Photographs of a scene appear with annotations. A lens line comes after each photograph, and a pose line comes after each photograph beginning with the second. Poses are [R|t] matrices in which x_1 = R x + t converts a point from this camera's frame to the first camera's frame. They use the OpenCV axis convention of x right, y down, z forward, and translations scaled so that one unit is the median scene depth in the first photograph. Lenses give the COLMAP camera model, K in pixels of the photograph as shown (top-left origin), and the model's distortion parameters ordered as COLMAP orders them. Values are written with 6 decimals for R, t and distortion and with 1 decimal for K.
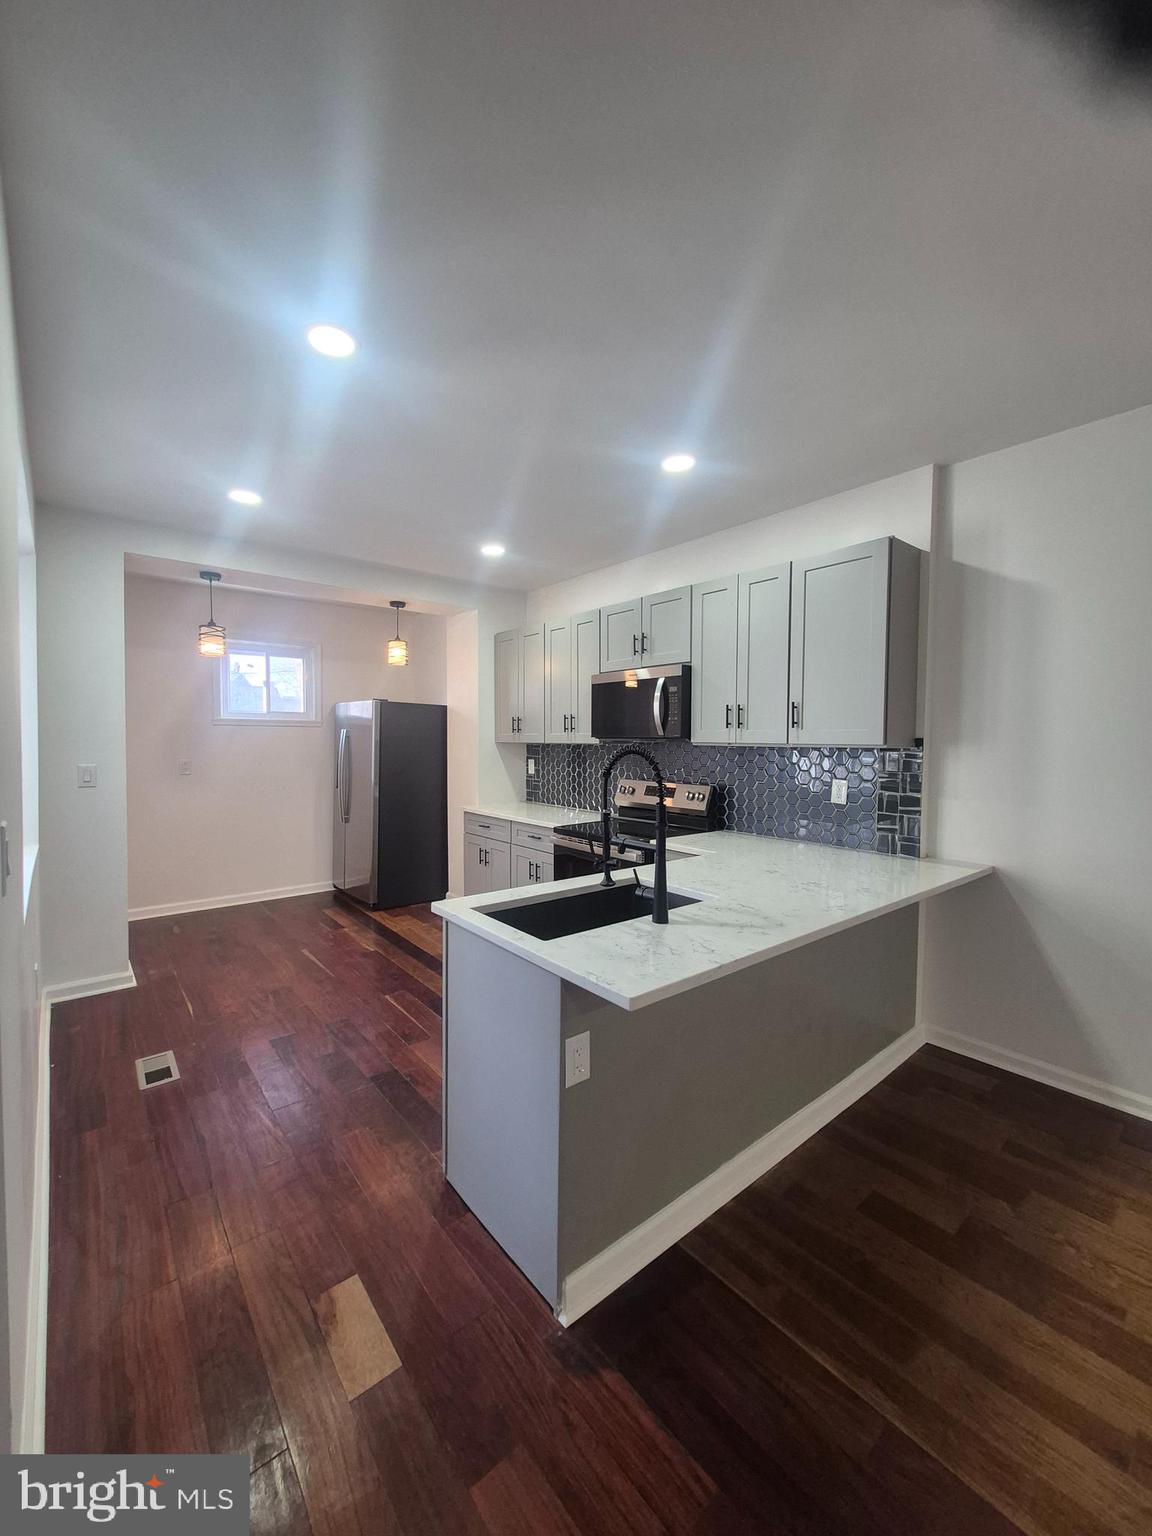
lens RADIAL K [[601.8, 0, 565.0], [0, 601.8, 759.7], [0, 0, 1]] dist [-0.001222, -0.000214]
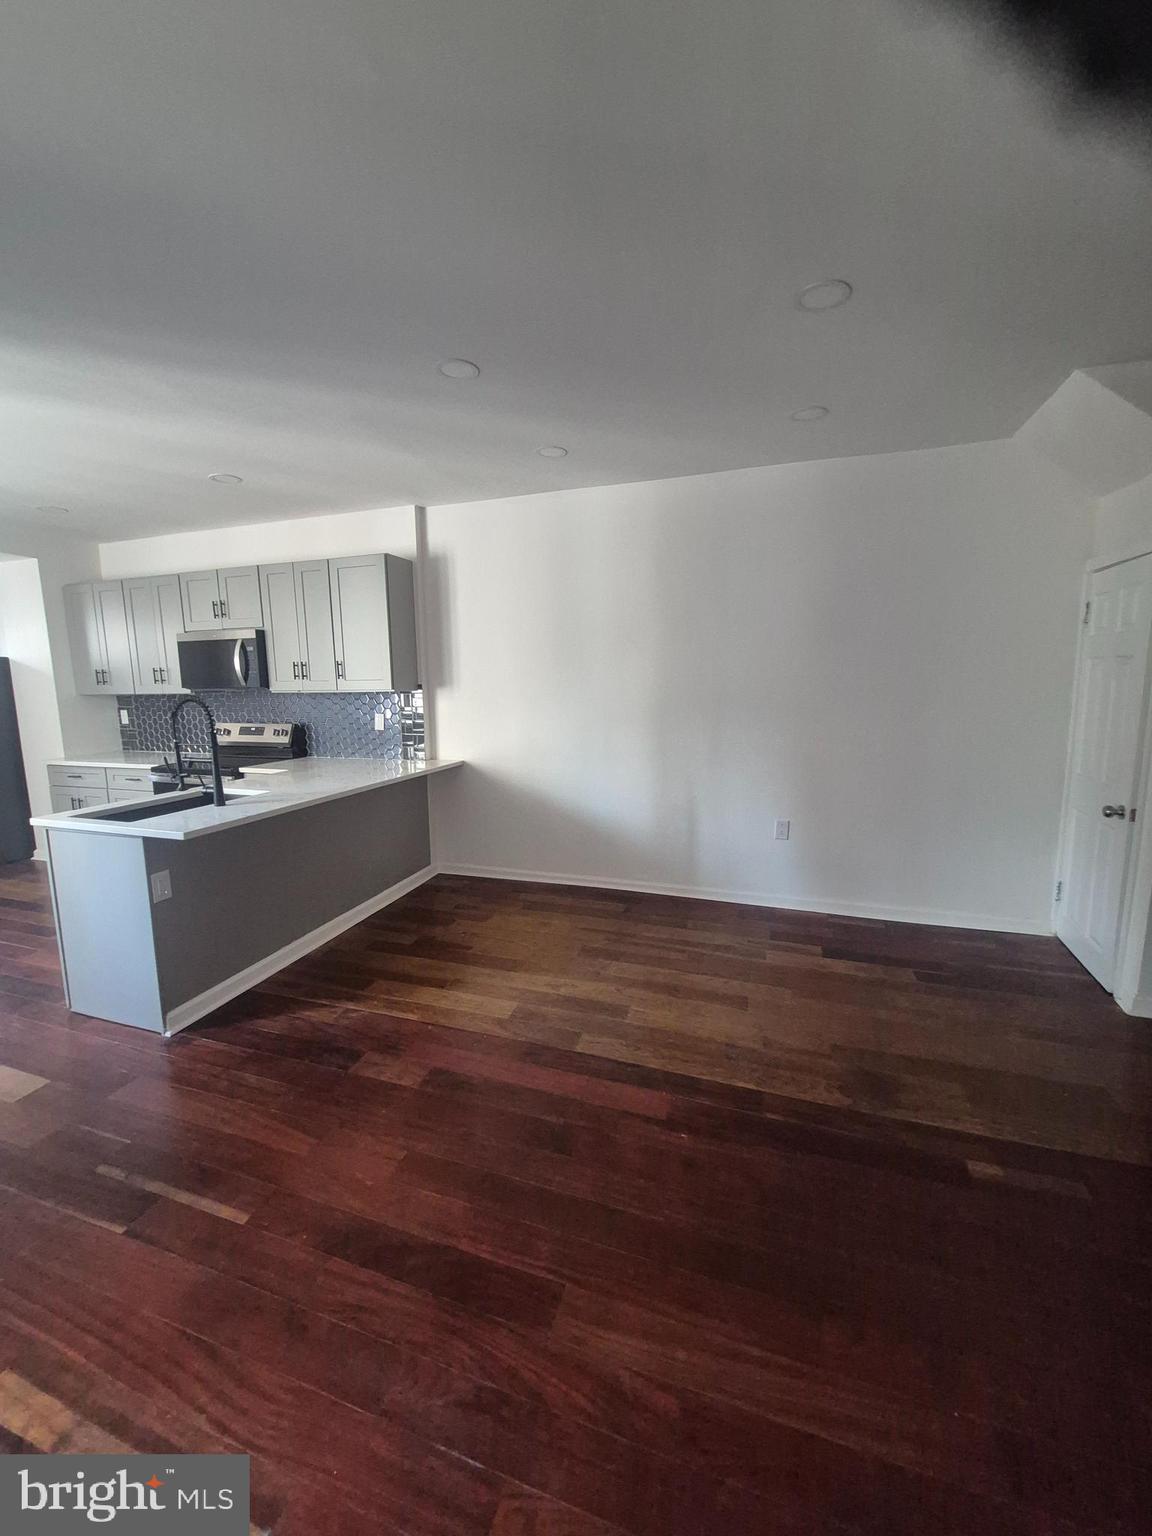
lens RADIAL K [[597.0, 0, 567.0], [0, 597.0, 764.3], [0, 0, 1]] dist [0.000193, -0.000005]
pose [[0.844537, -0.093932, 0.527194, 0.070177], [0.038843, 0.992648, 0.114639, 0.007408], [-0.534086, -0.076339, 0.841976, -0.523744]]
